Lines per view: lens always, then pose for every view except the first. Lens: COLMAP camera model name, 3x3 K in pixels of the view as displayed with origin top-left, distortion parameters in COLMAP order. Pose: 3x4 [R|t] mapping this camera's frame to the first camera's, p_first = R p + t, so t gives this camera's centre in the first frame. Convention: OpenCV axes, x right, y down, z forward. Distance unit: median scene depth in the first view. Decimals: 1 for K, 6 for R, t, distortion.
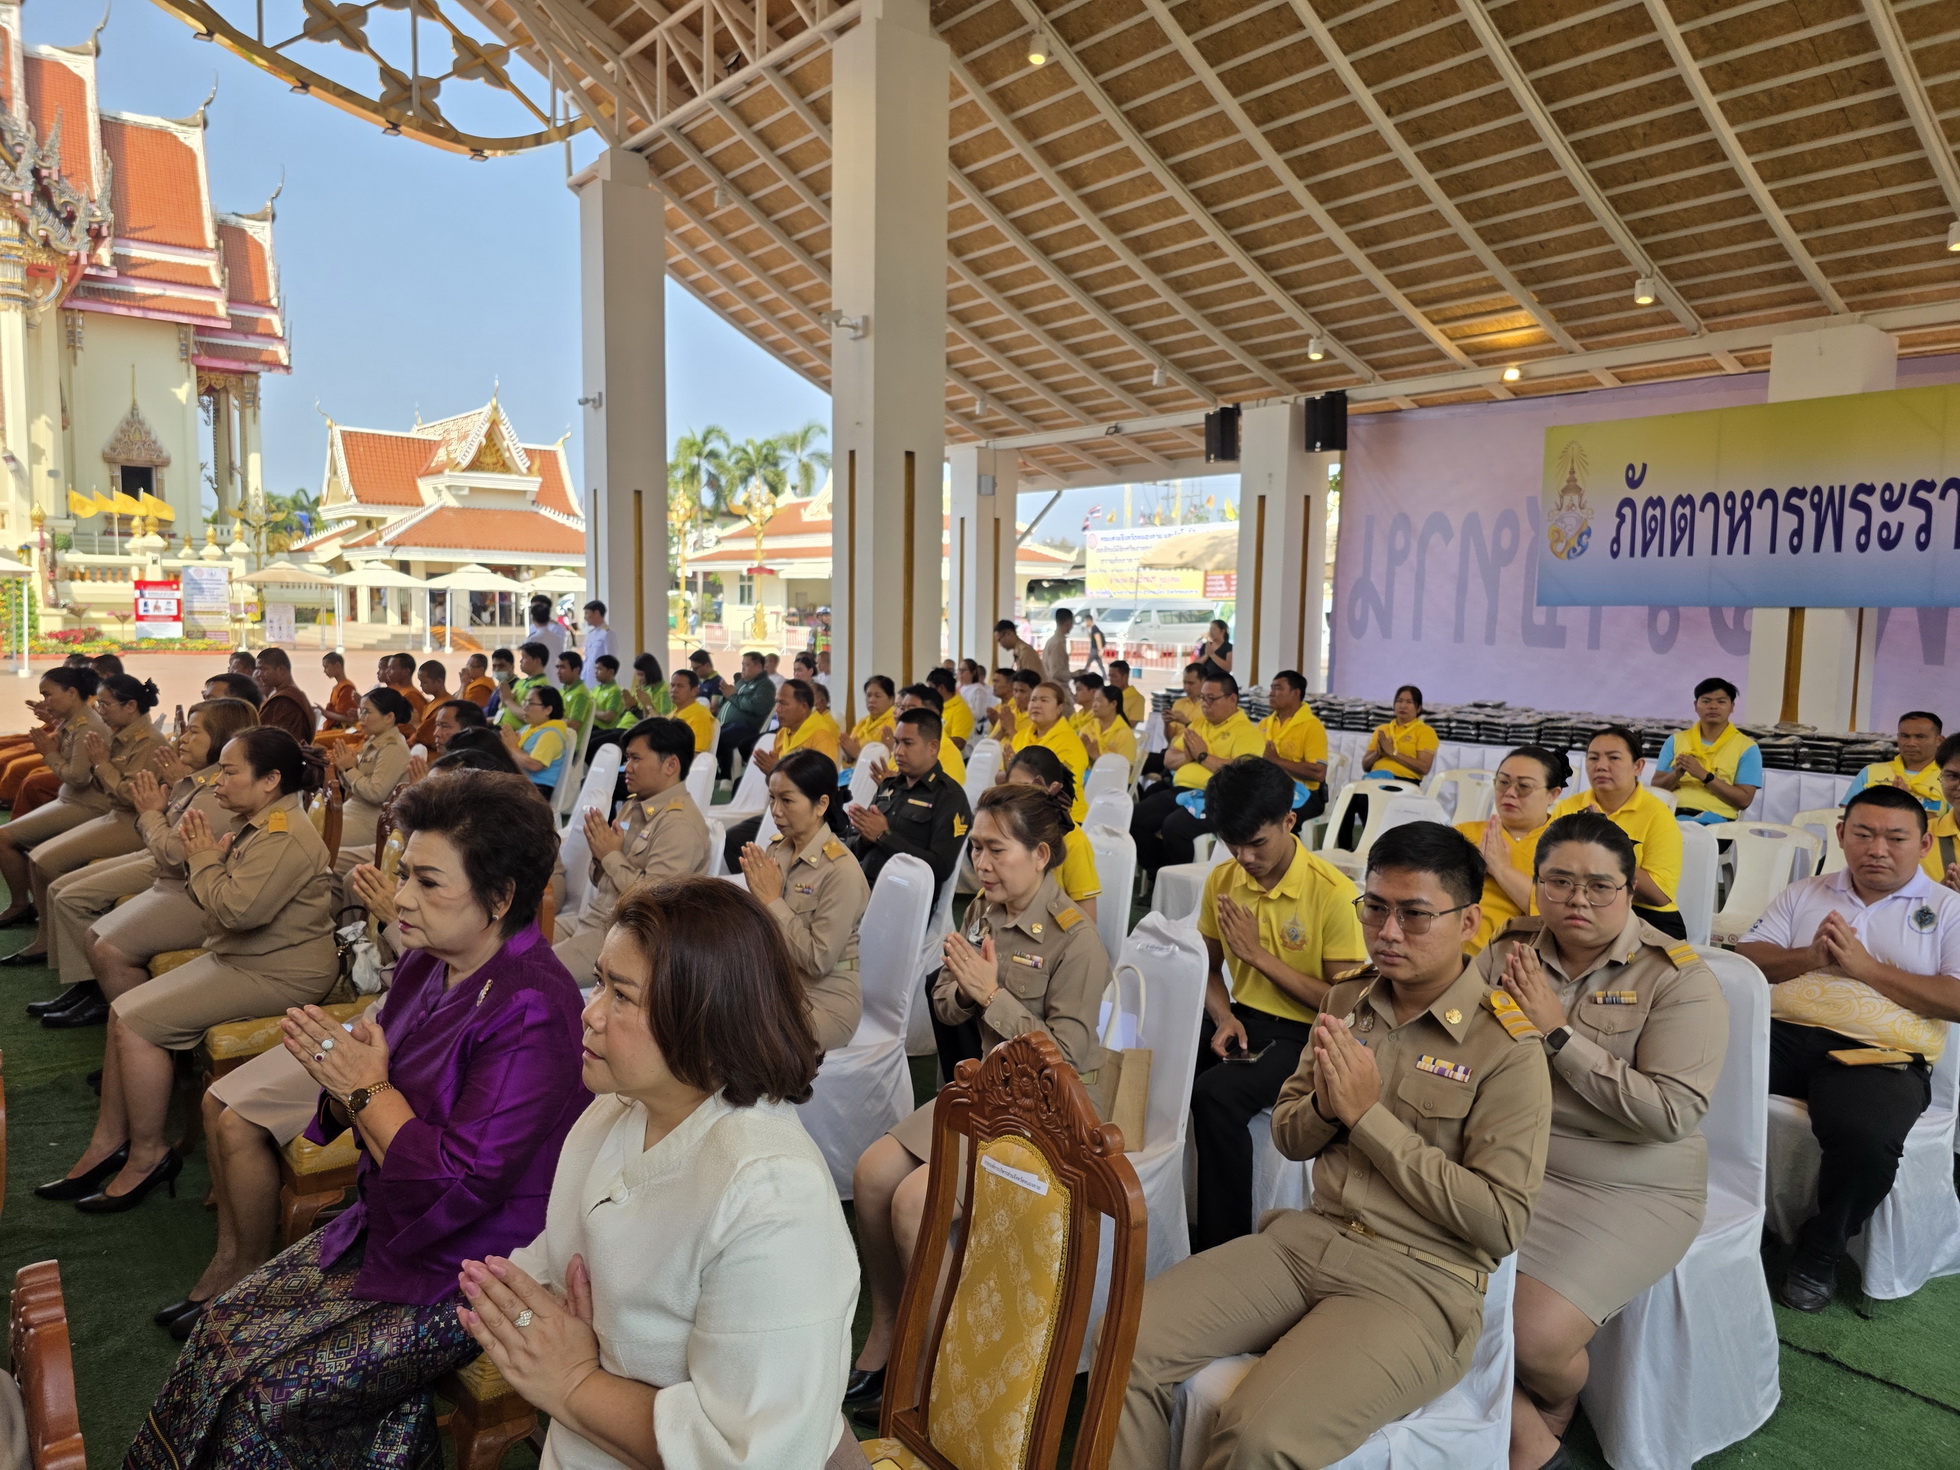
lens RADIAL K [[1337.6, 0, 976.6], [0, 1337.6, 725.1], [0, 0, 1]] dist [0.081454, -0.075849]
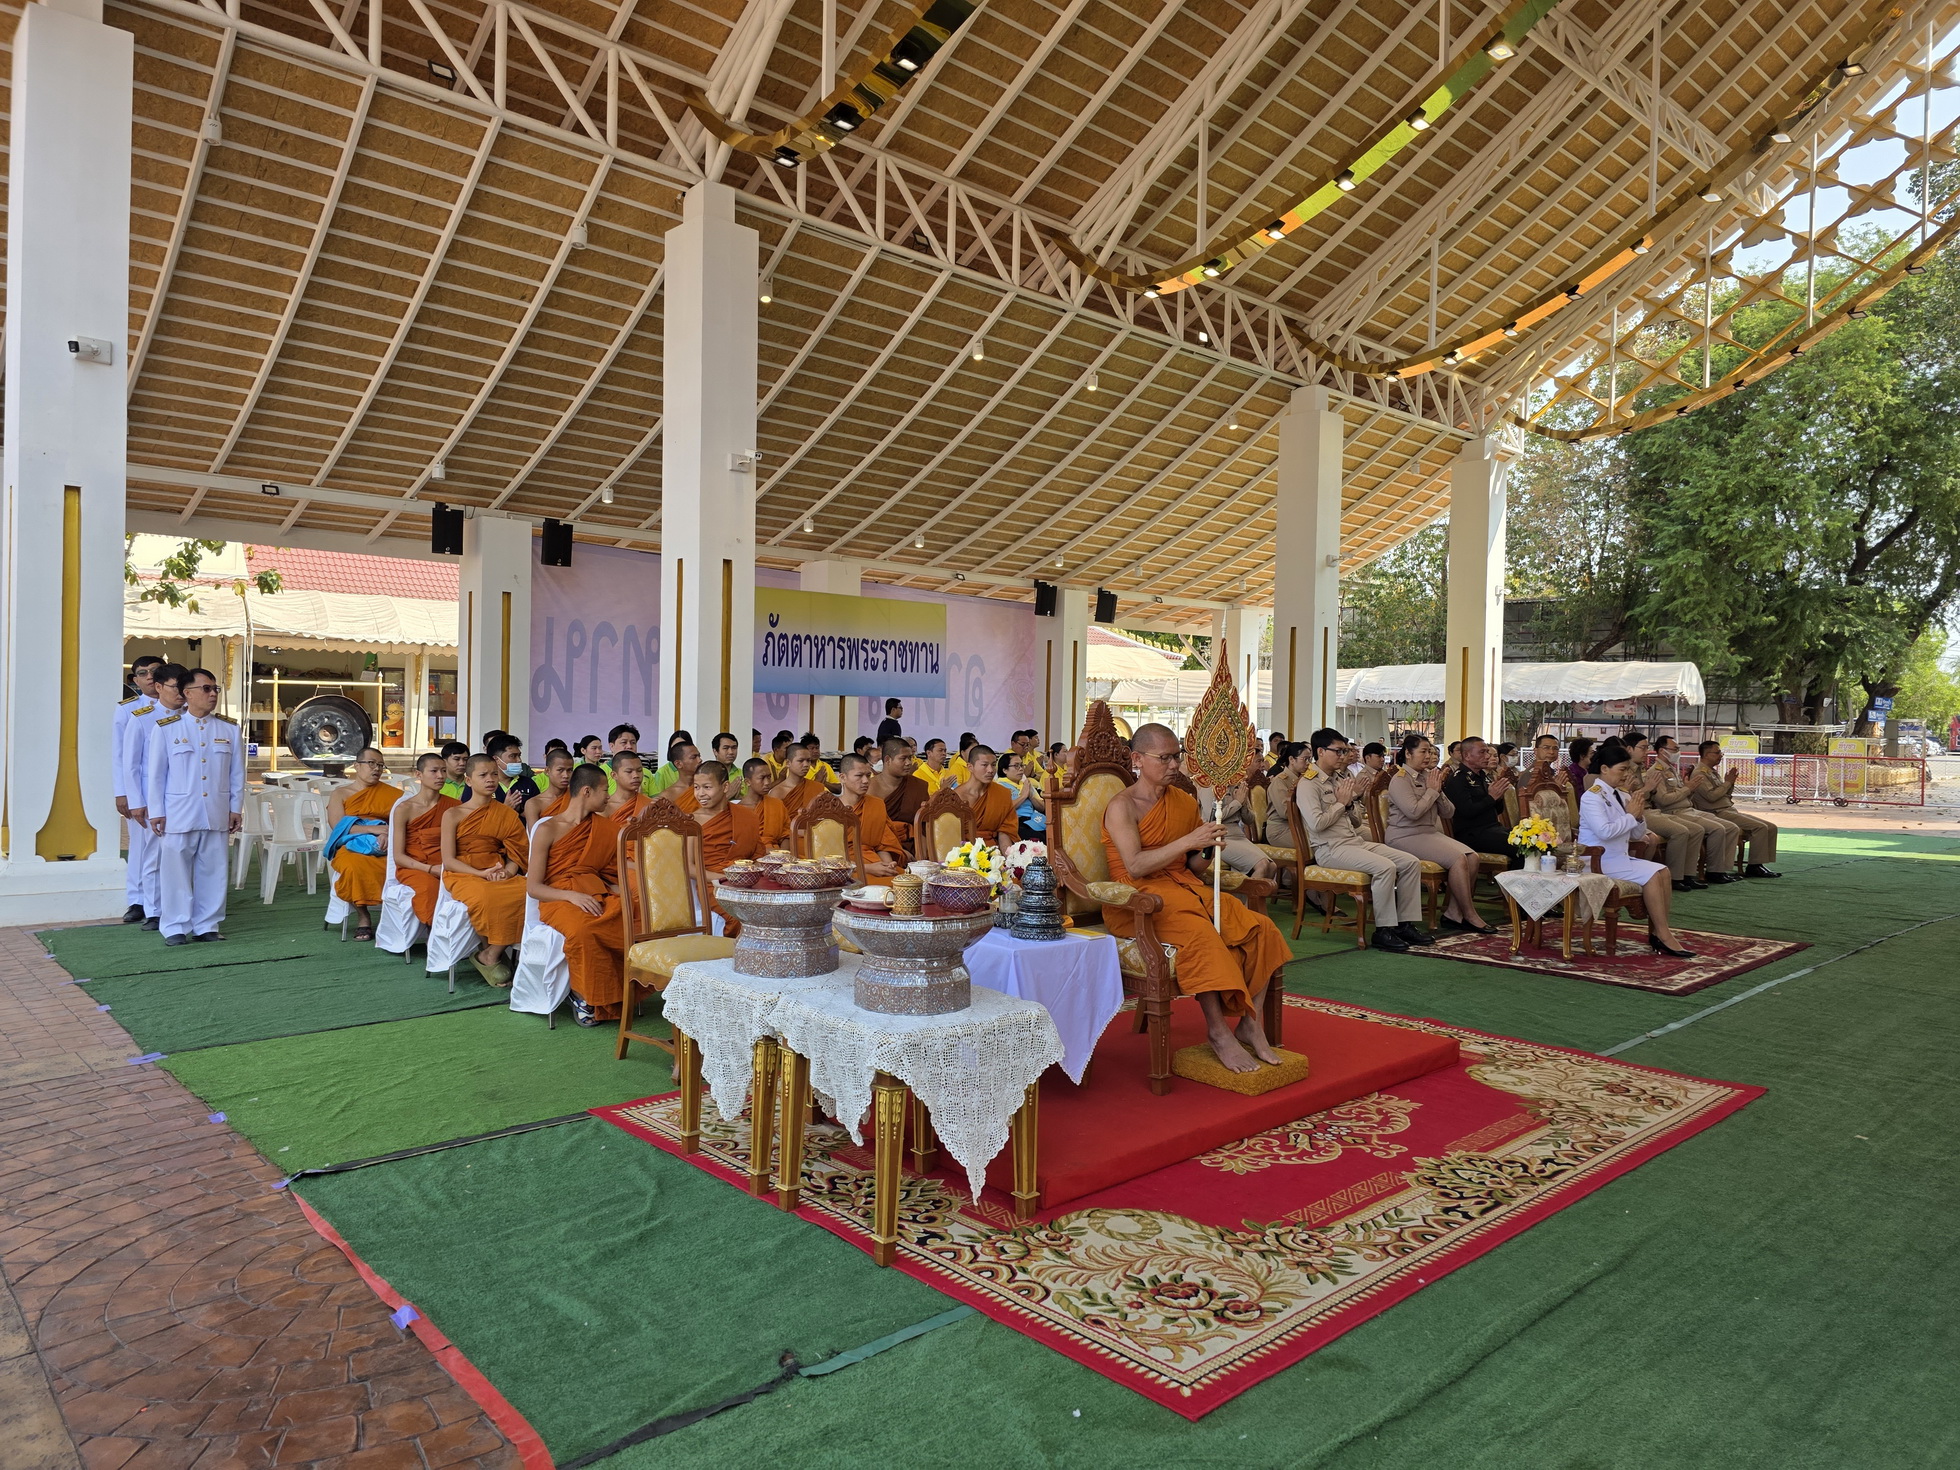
lens RADIAL K [[1337.6, 0, 976.6], [0, 1337.6, 725.1], [0, 0, 1]] dist [0.081454, -0.075849]
pose [[-0.068556, -0.010914, 0.997588, -1.313397], [0.071833, 0.997291, 0.015847, -0.057680], [-0.995058, 0.072746, -0.067586, 0.891557]]
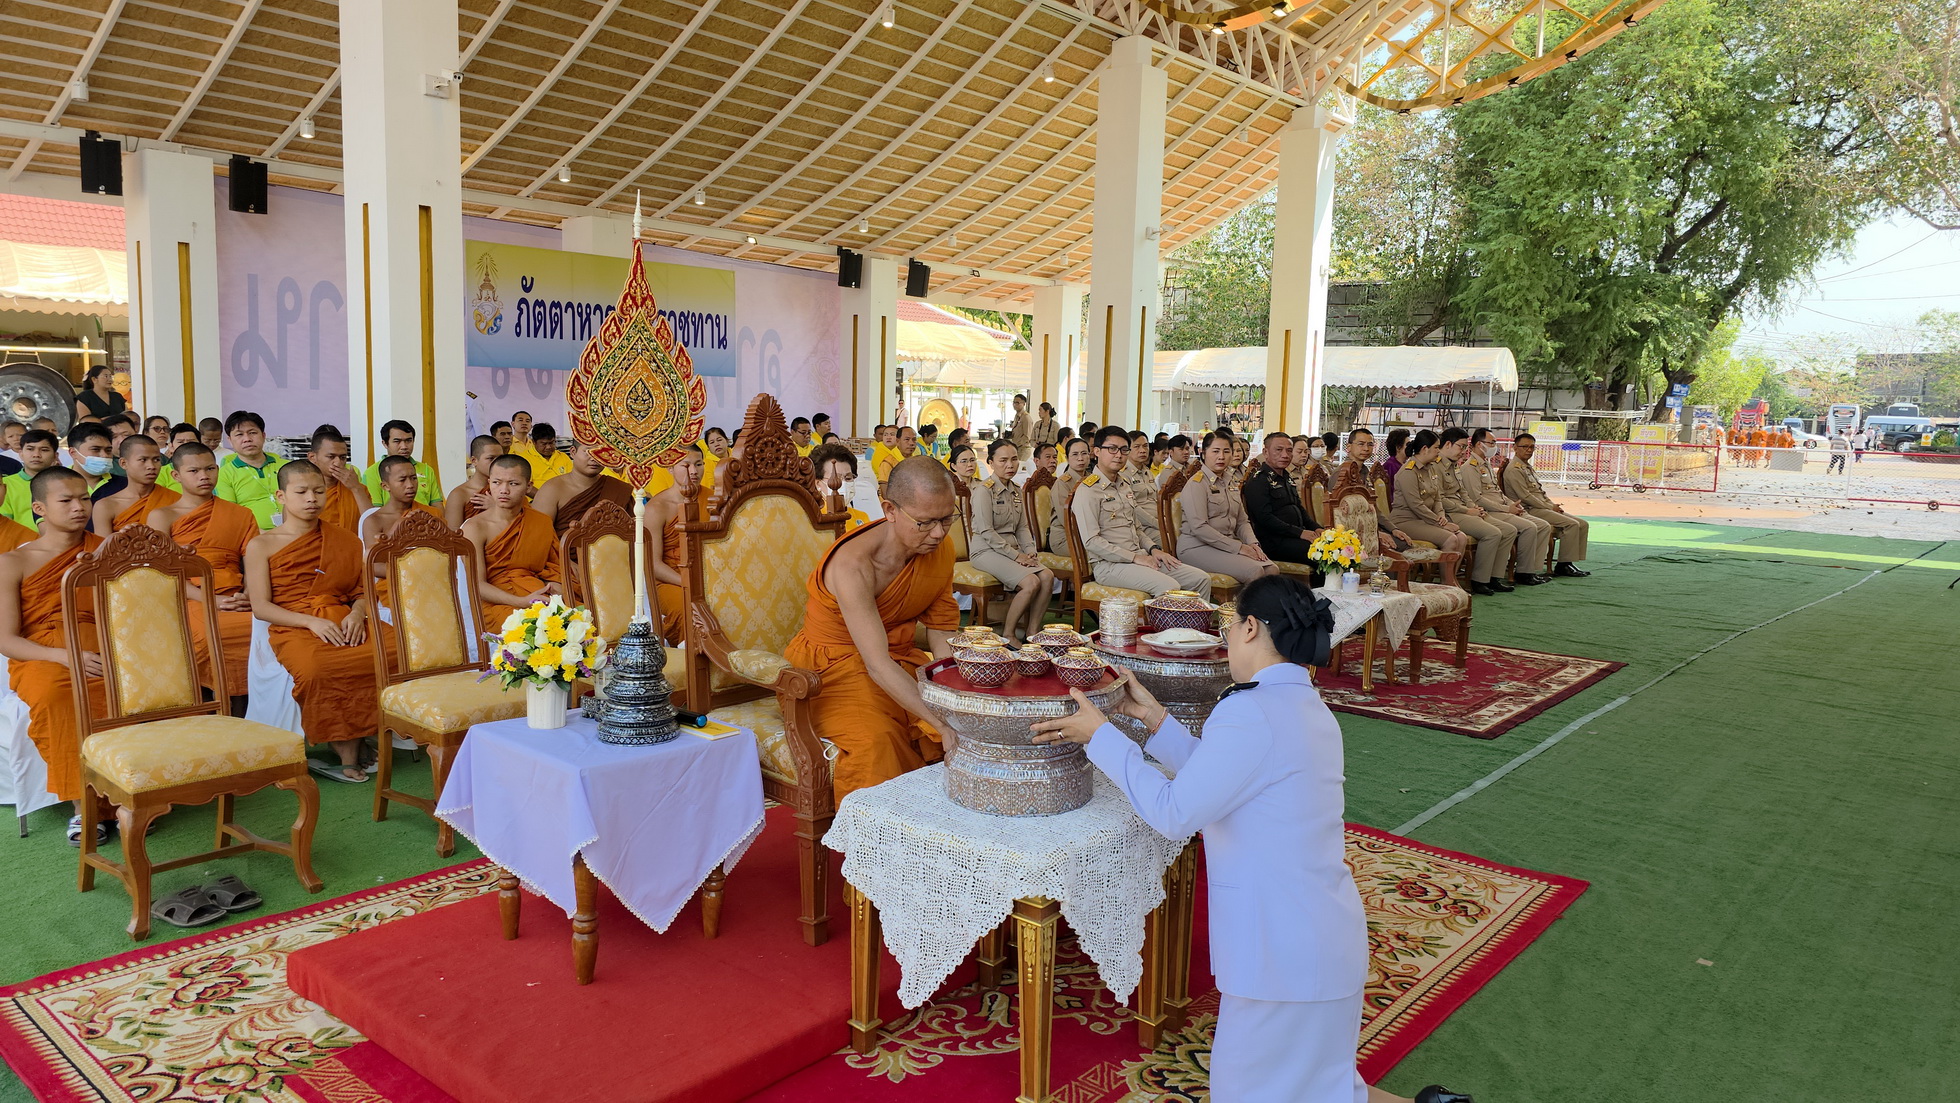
lens RADIAL K [[1336.8, 0, 973.6], [0, 1336.8, 534.7], [0, 0, 1]] dist [0.090311, -0.103753]
pose [[-0.181191, -0.108424, 0.977453, -1.175515], [0.059674, 0.990861, 0.120973, -0.058507], [-0.981636, 0.080248, -0.173065, 0.814372]]
